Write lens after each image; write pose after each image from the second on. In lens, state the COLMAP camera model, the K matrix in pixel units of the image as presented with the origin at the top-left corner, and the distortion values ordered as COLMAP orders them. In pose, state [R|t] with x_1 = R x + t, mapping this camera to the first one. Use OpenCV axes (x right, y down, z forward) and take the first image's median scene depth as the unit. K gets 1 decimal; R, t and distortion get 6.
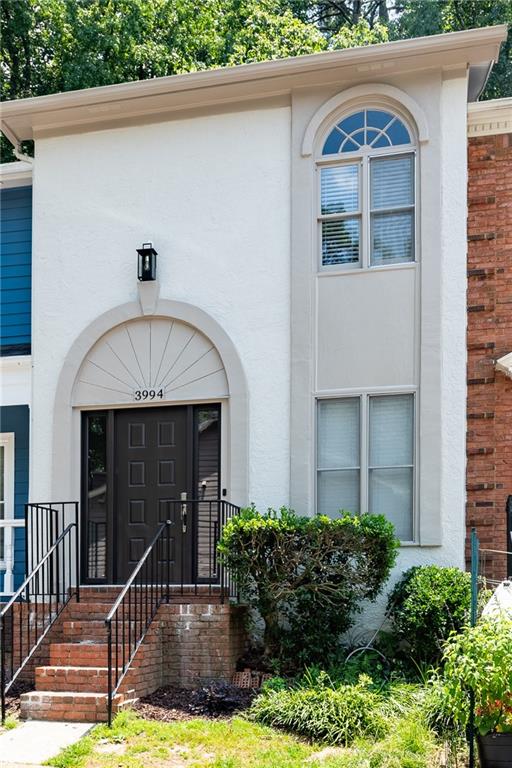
lens RADIAL K [[461.3, 0, 256.1], [0, 461.3, 384.3], [0, 0, 1]] dist [0.016955, 0.000115]
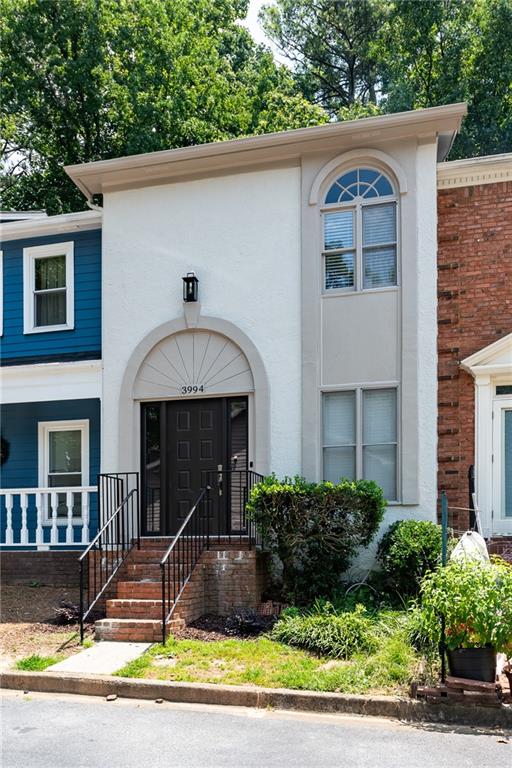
lens RADIAL K [[461.3, 0, 256.1], [0, 461.3, 384.3], [0, 0, 1]] dist [0.016955, 0.000115]
pose [[0.998967, -0.005701, -0.045079, 0.004863], [0.005931, 0.999970, 0.004952, 0.002604], [0.045049, -0.005215, 0.998971, -0.298610]]
